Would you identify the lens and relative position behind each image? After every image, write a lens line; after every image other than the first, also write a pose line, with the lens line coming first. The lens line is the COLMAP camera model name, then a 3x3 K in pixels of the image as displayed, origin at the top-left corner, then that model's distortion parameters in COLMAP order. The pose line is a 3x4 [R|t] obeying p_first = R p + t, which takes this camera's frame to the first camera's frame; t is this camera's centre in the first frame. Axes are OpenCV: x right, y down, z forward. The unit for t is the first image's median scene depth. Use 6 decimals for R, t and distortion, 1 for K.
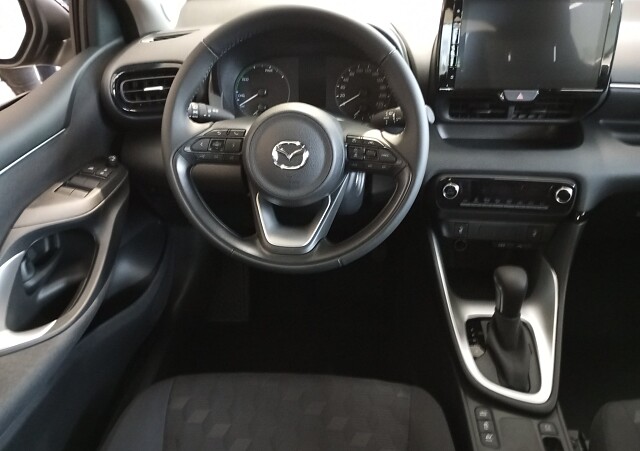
lens RADIAL K [[504.9, 0, 320.0], [0, 504.9, 225.5], [0, 0, 1]] dist [-0.069574, -0.000728]
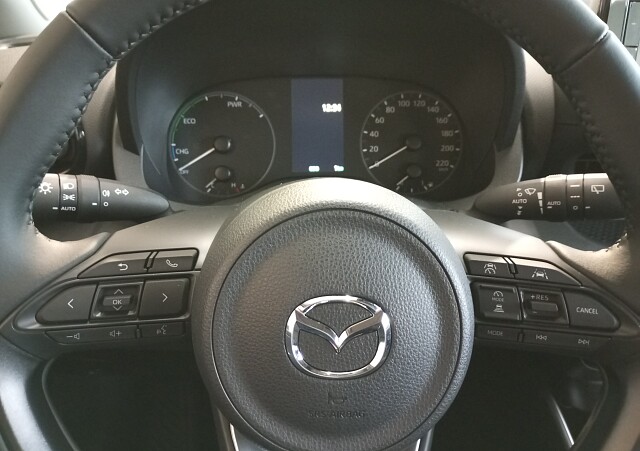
lens RADIAL K [[504.9, 0, 320.0], [0, 504.9, 225.5], [0, 0, 1]] dist [-0.069574, -0.000728]
pose [[0.992544, -0.033225, 0.117273, -0.089999], [0.043969, 0.994948, -0.090254, -0.149444], [-0.113682, 0.094737, 0.988990, 0.548304]]
